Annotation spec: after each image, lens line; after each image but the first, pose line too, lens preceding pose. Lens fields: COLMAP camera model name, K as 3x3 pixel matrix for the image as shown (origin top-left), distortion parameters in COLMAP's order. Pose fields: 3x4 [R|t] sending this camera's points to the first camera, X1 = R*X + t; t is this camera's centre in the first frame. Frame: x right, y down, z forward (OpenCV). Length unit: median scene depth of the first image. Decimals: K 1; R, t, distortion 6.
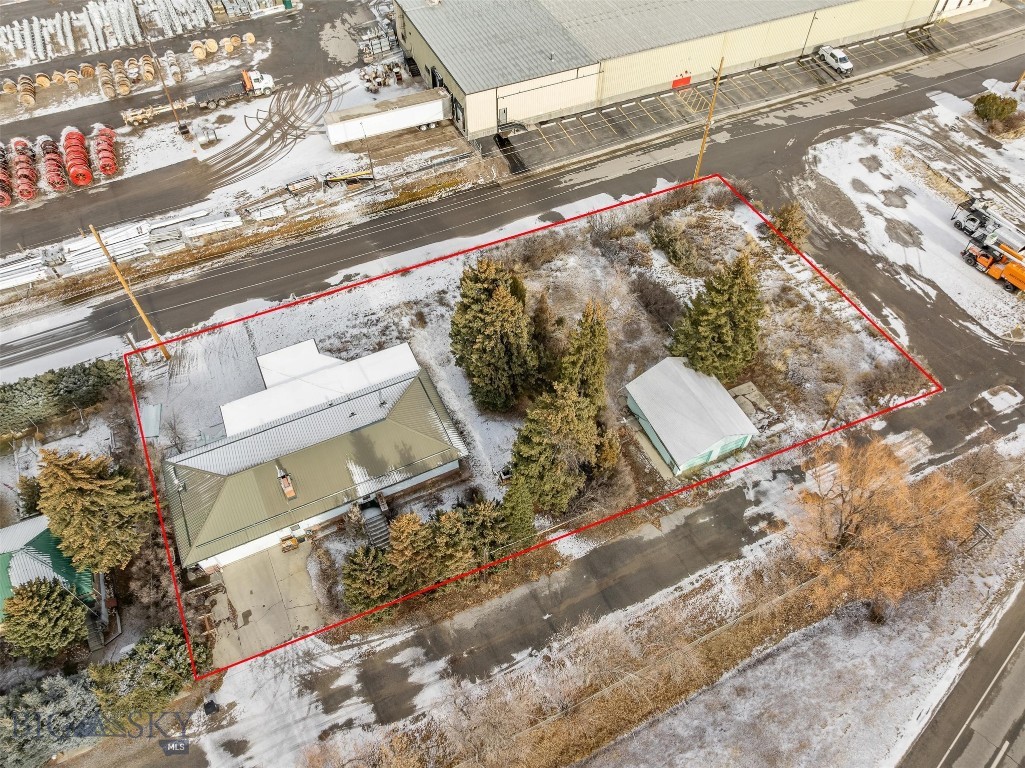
lens RADIAL K [[726.7, 0, 512.5], [0, 726.7, 384.0], [0, 0, 1]] dist [-0.070656, 0.045564]
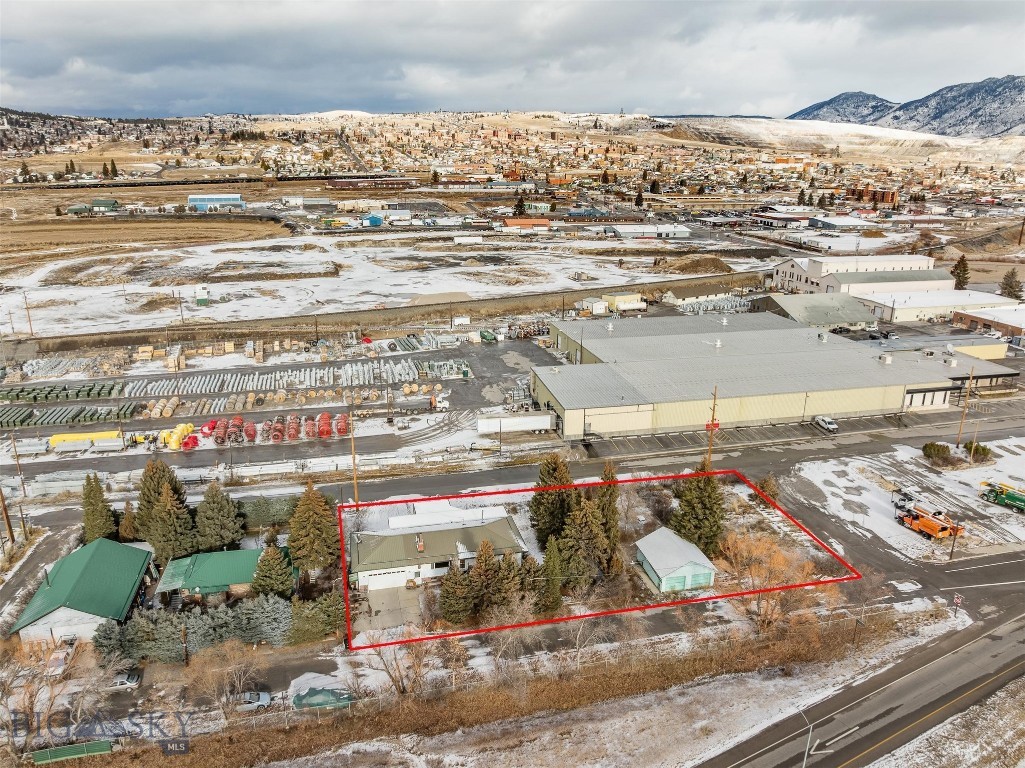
lens RADIAL K [[726.7, 0, 512.5], [0, 726.7, 384.0], [0, 0, 1]] dist [-0.070656, 0.045564]
pose [[0.978556, 0.067959, -0.194447, 0.133308], [-0.166536, 0.816566, -0.552707, 0.473415], [0.121217, 0.573238, 0.810373, -0.369448]]
